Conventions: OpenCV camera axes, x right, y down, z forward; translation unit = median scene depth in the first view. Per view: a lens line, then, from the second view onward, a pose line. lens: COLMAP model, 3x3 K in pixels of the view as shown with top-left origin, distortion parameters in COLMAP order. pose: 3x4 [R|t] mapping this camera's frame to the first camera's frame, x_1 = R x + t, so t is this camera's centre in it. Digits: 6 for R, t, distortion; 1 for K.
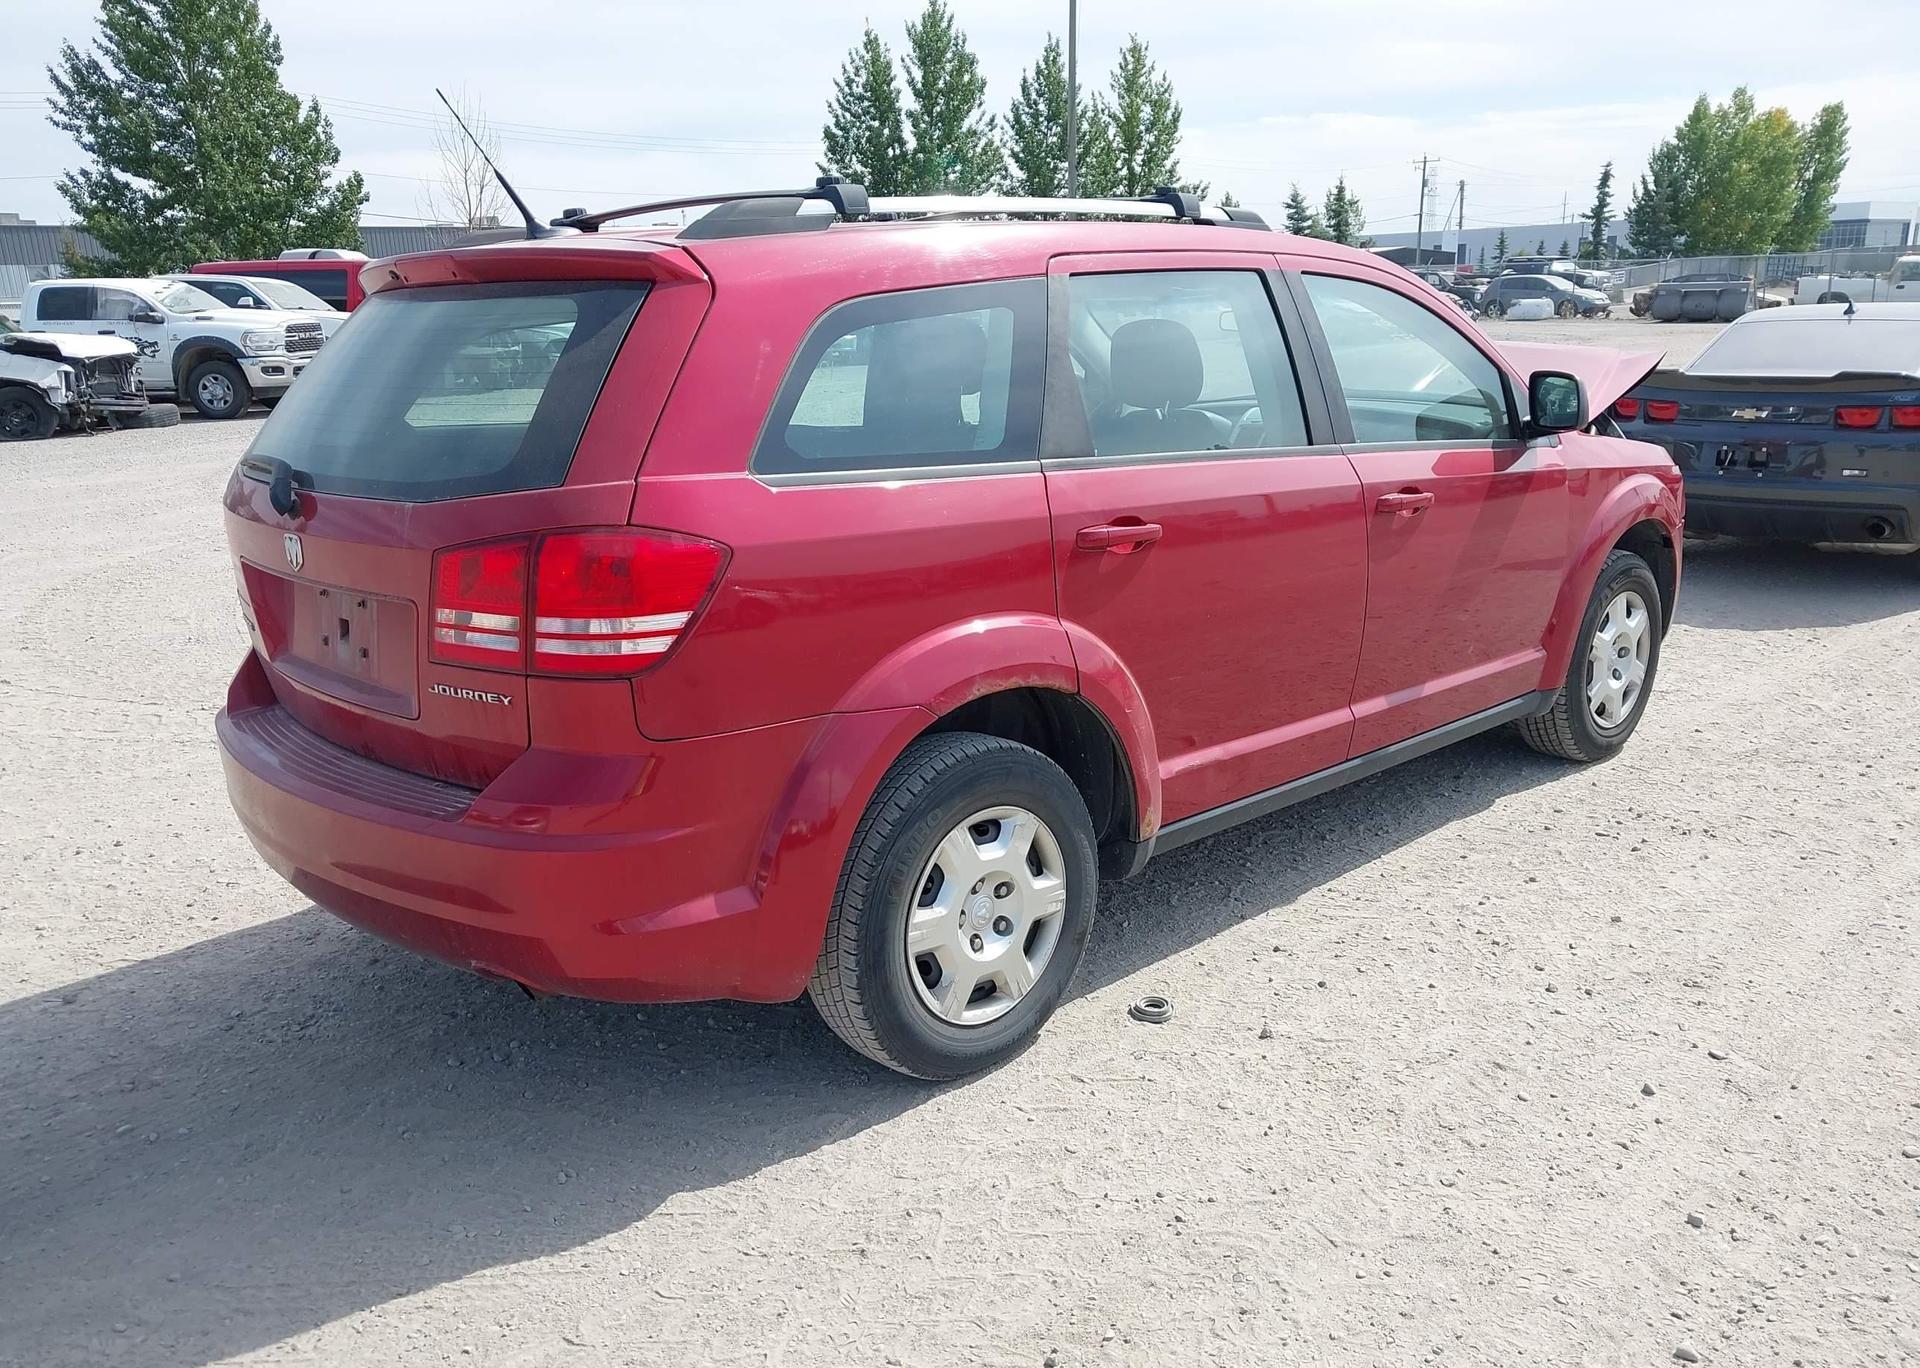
lens RADIAL K [[1533.7, 0, 975.2], [0, 1533.7, 686.7], [0, 0, 1]] dist [0.031952, -0.041196]
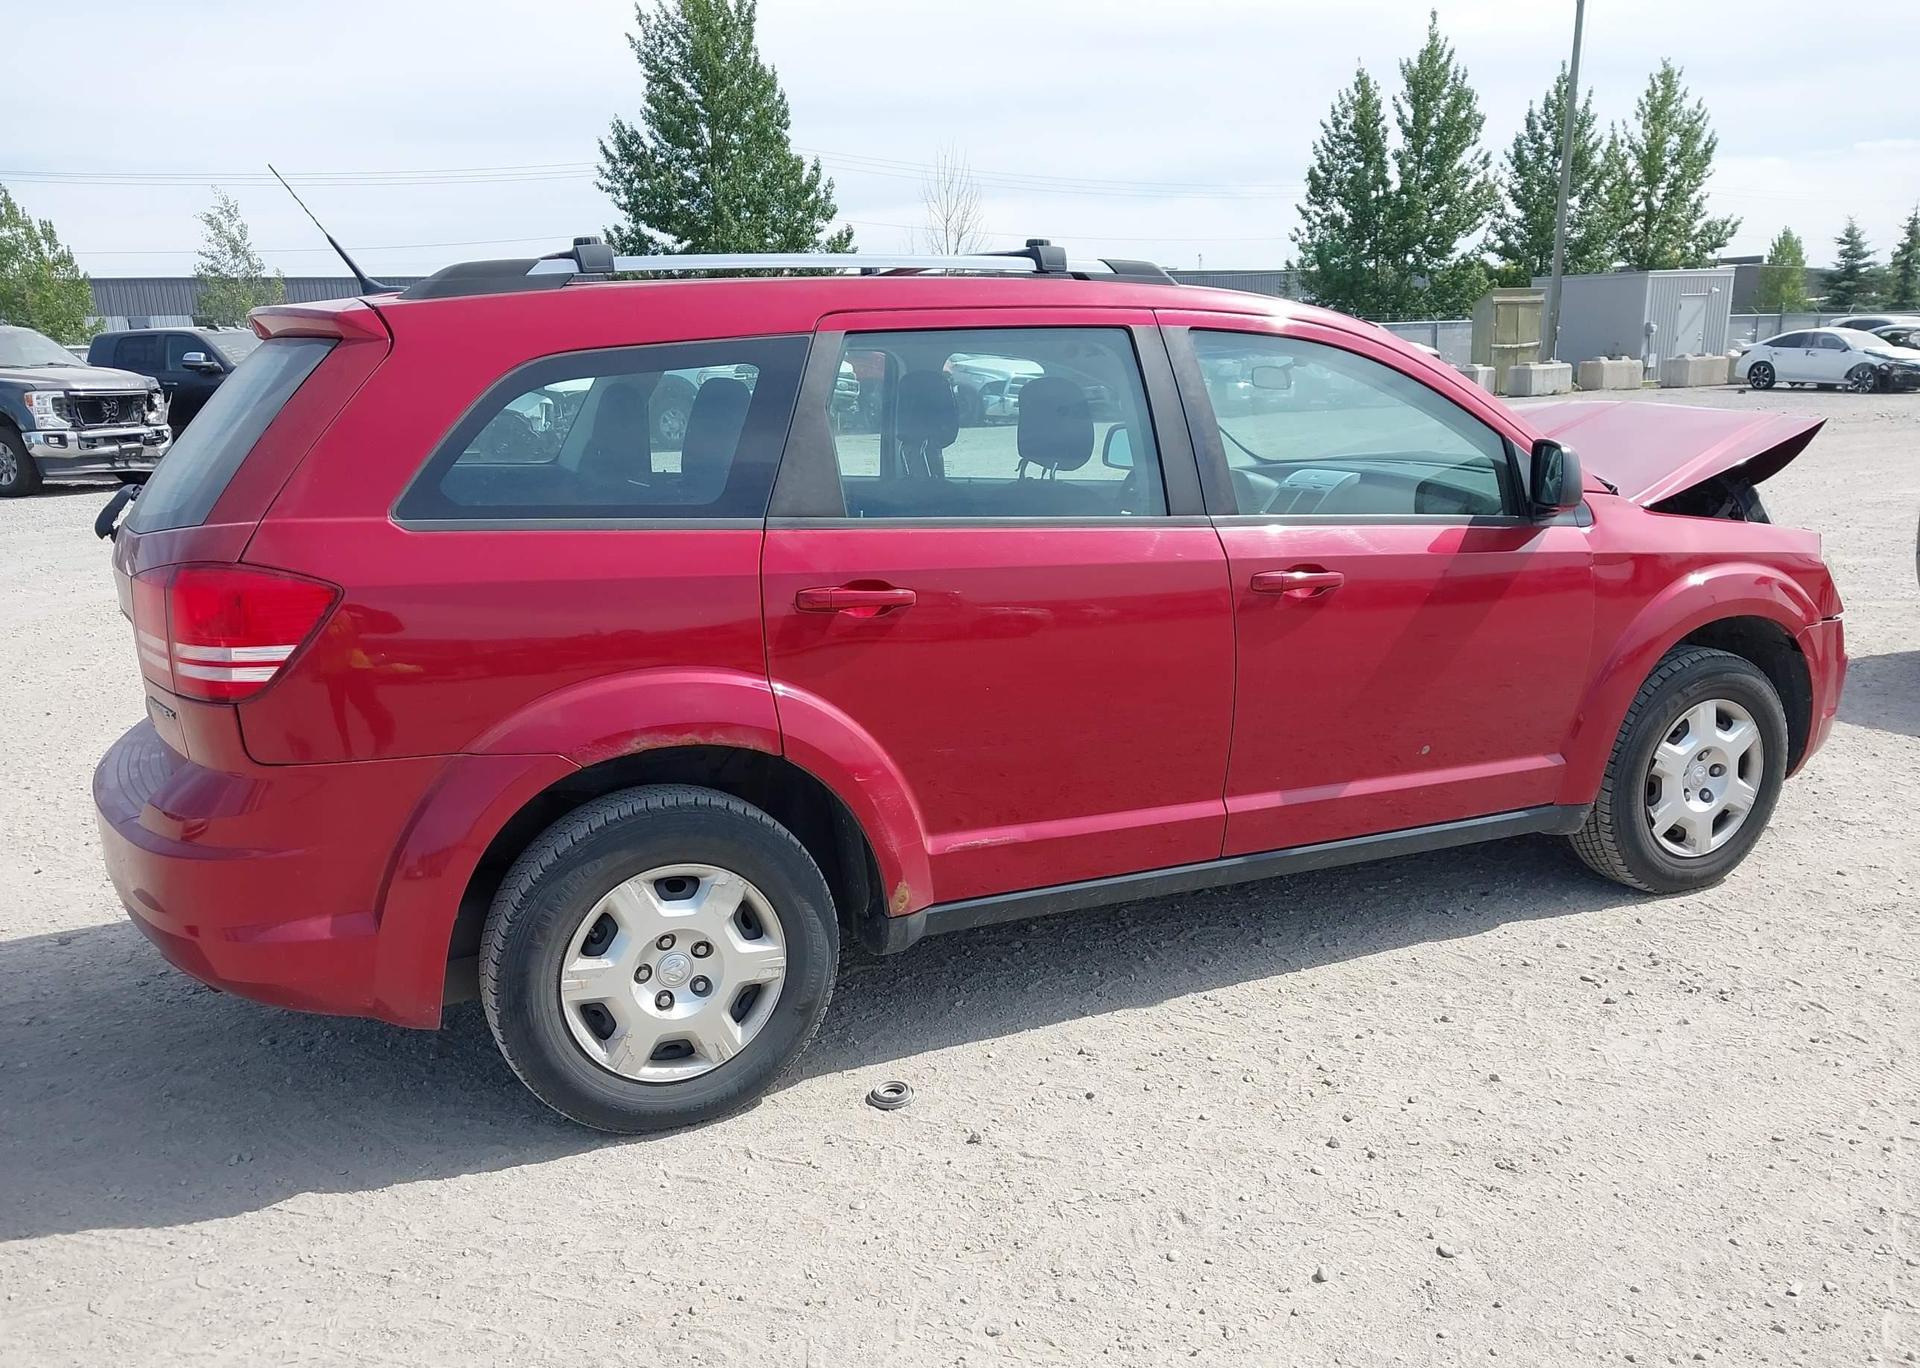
lens RADIAL K [[1533.7, 0, 969.7], [0, 1533.7, 690.7], [0, 0, 1]] dist [0.031952, -0.041196]
pose [[0.948084, 0.076325, -0.308724, 0.160224], [-0.083590, 0.996446, -0.010354, -0.012607], [0.306837, 0.035622, 0.951095, 0.035614]]
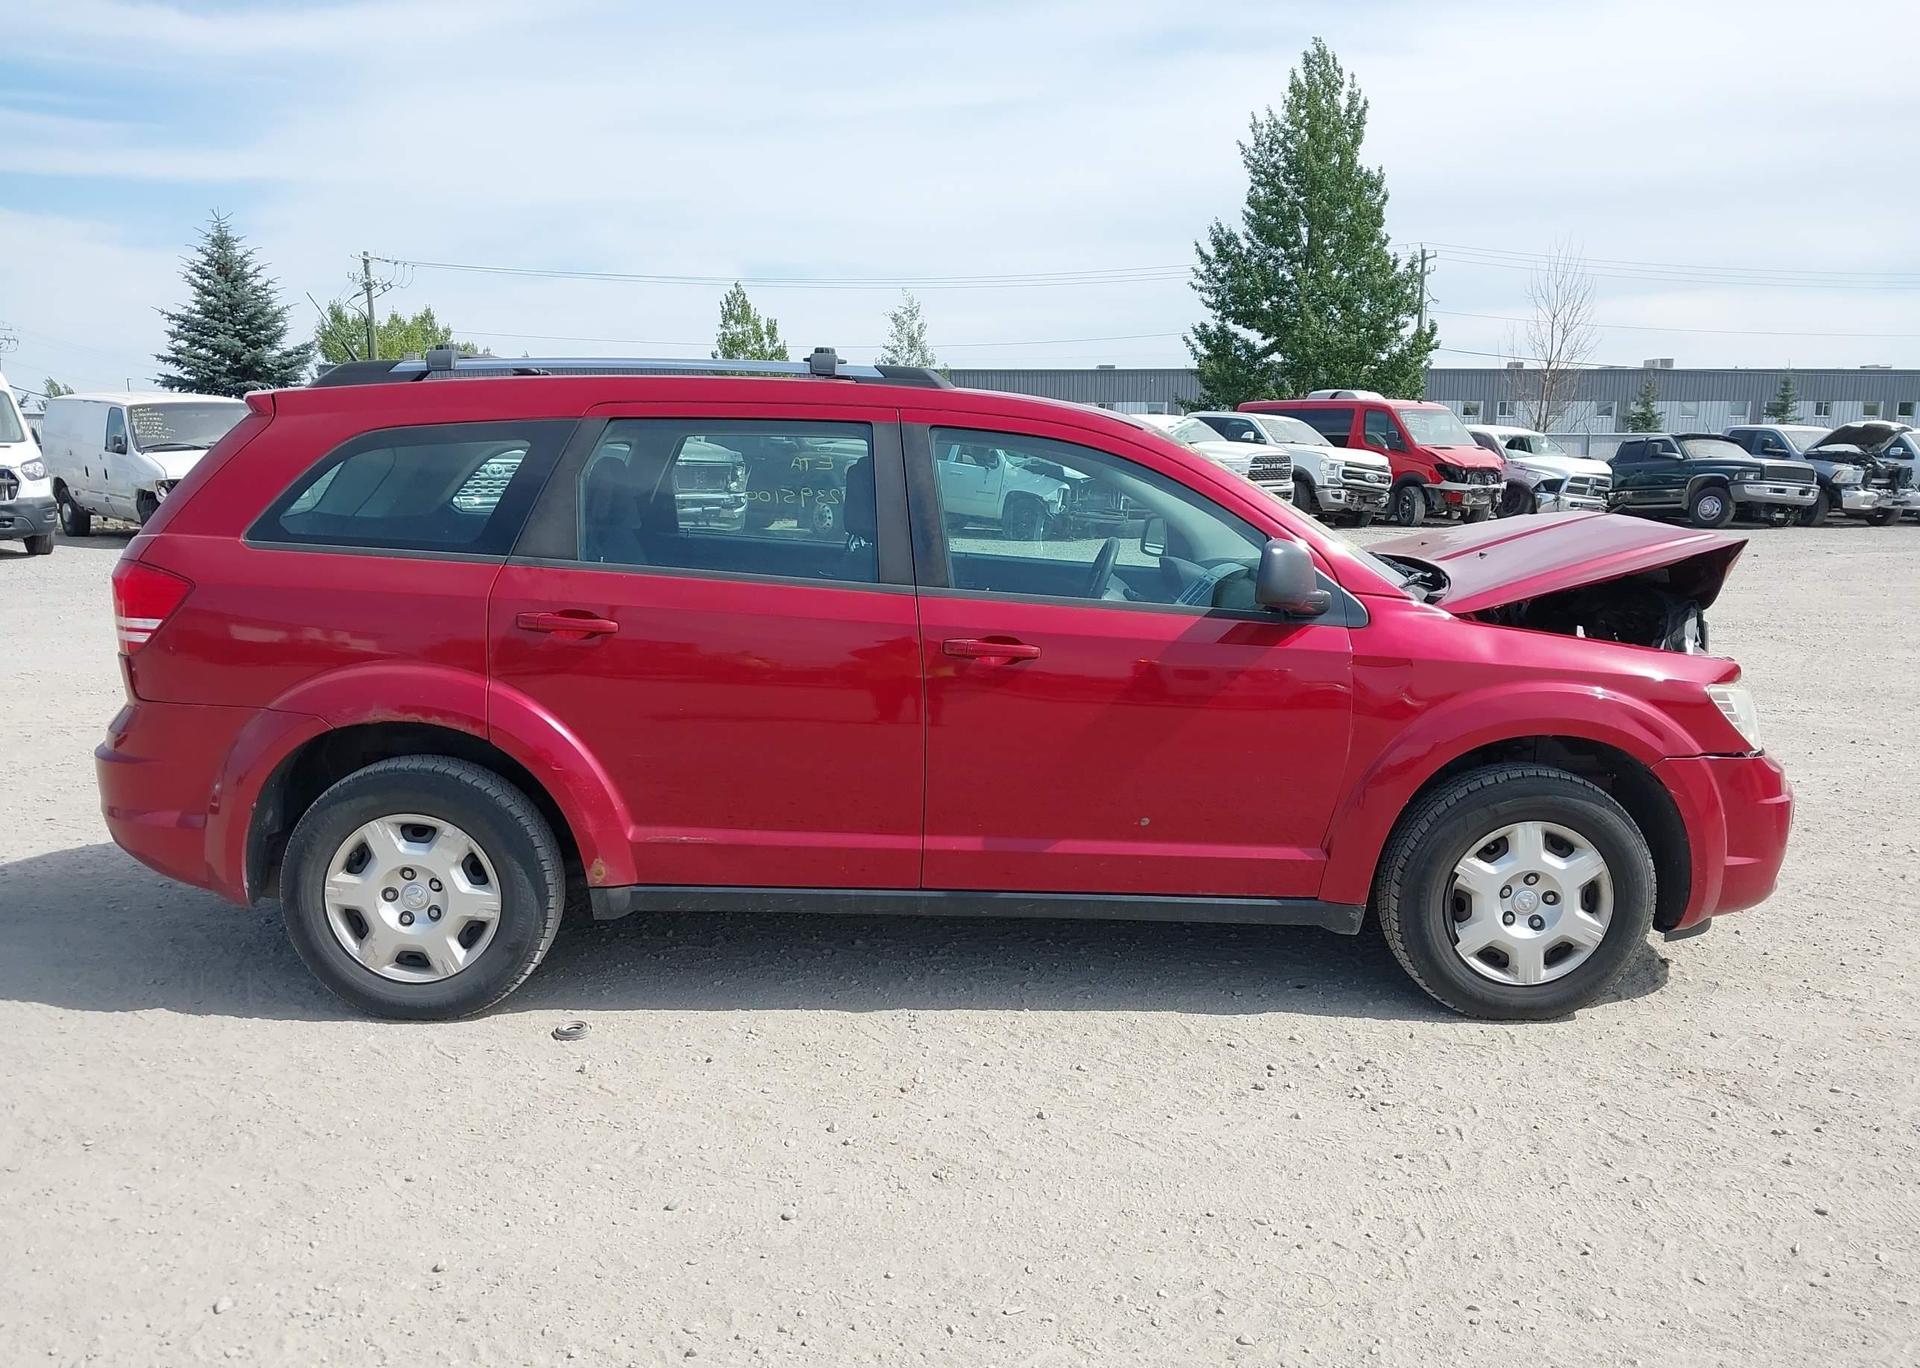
lens RADIAL K [[1533.7, 0, 967.3], [0, 1533.7, 688.5], [0, 0, 1]] dist [0.031952, -0.041196]
pose [[0.736557, 0.139768, -0.661777, 0.395591], [-0.195998, 0.980542, -0.011055, -0.033736], [0.647355, 0.137850, 0.749619, 0.100920]]
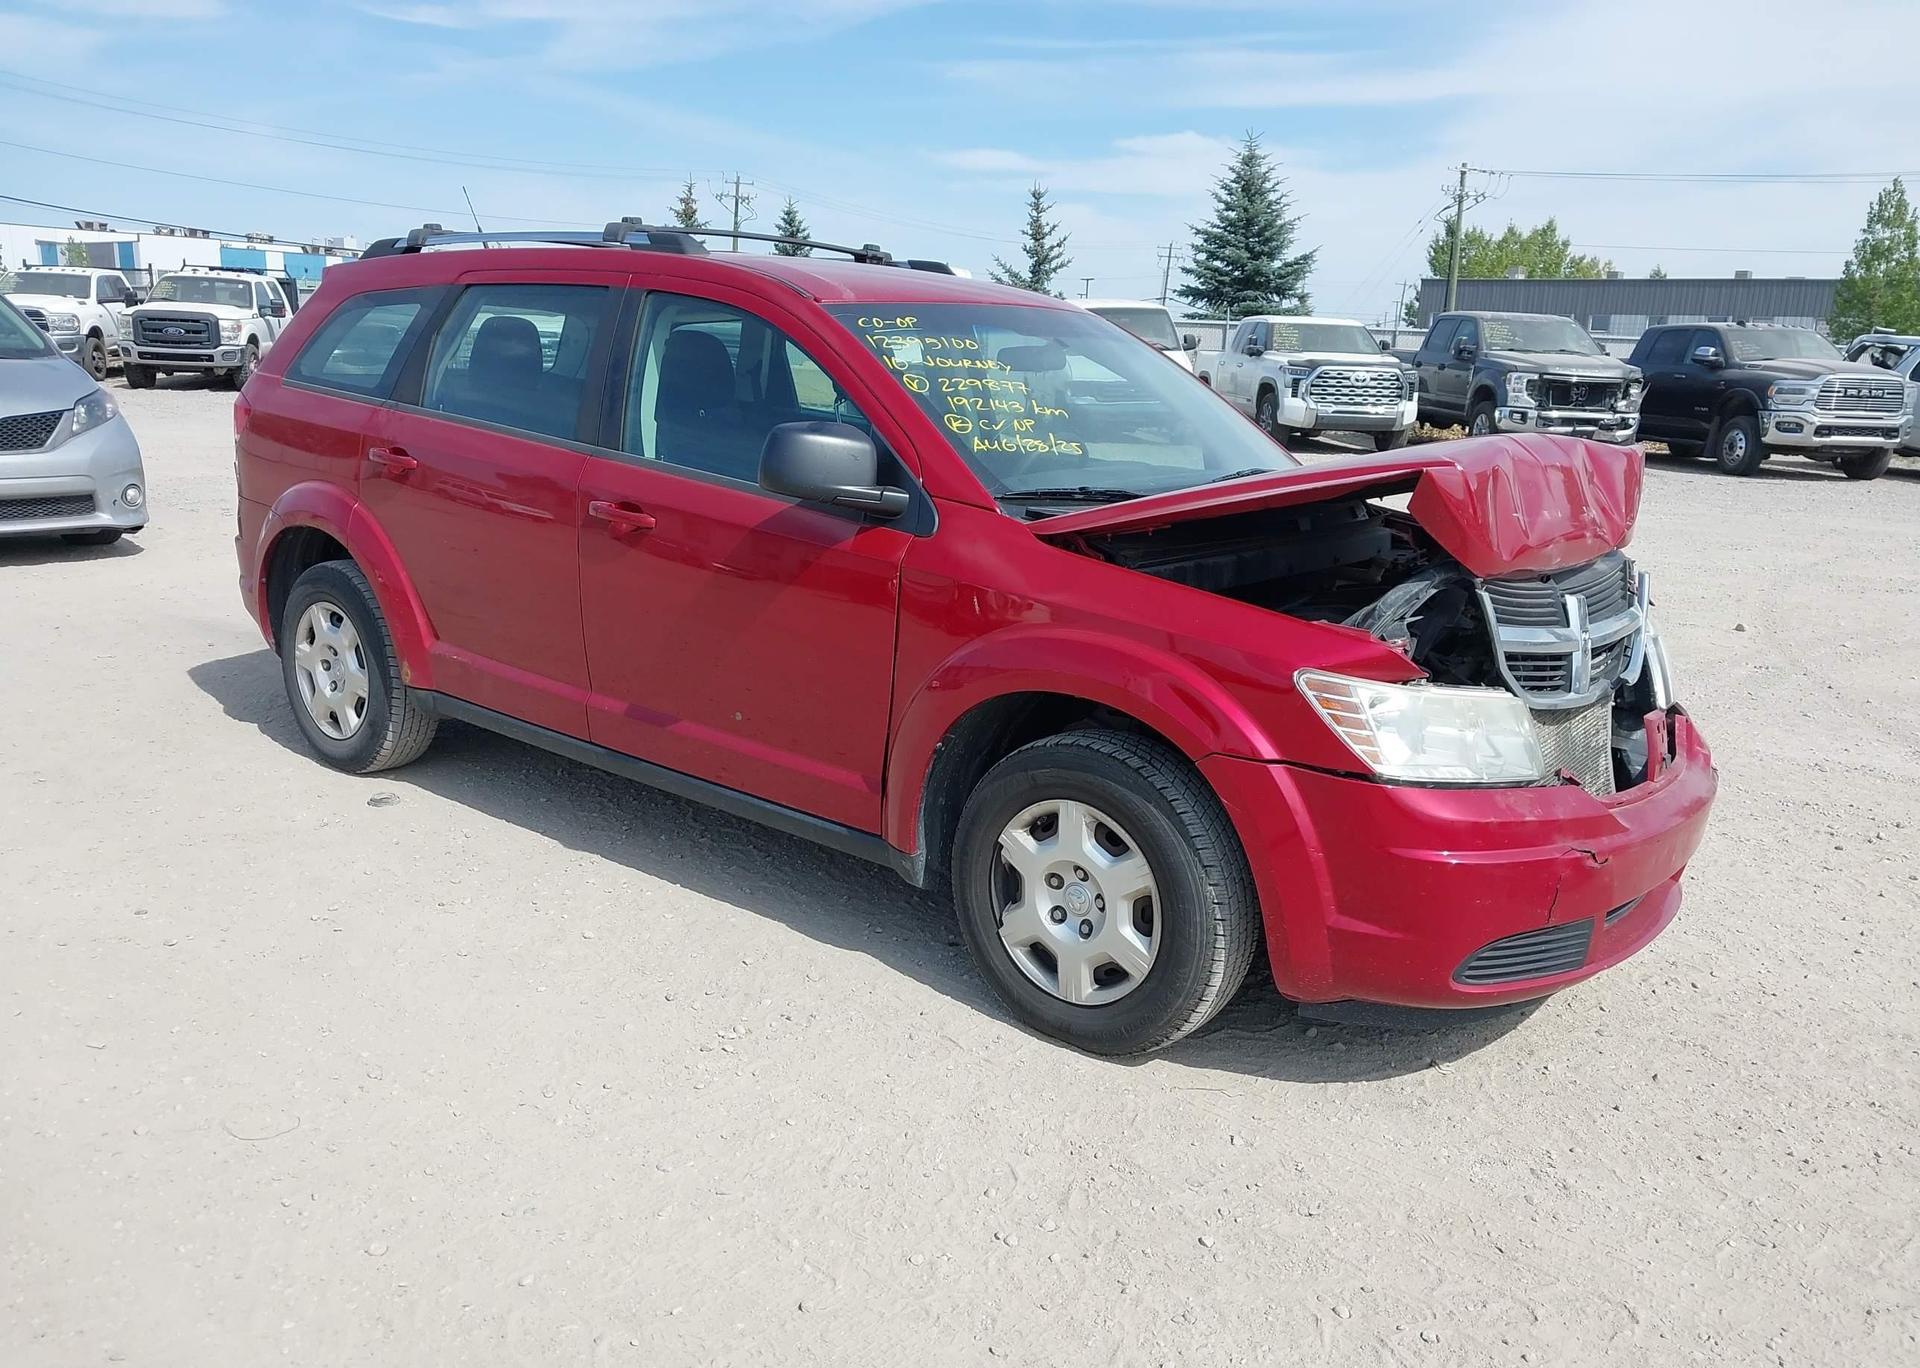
lens RADIAL K [[1533.7, 0, 970.0], [0, 1533.7, 694.3], [0, 0, 1]] dist [0.031952, -0.041196]
pose [[0.124533, 0.258709, -0.957894, 0.556493], [-0.287945, 0.933286, 0.214628, -0.124826], [0.949515, 0.249092, 0.190719, 0.445597]]
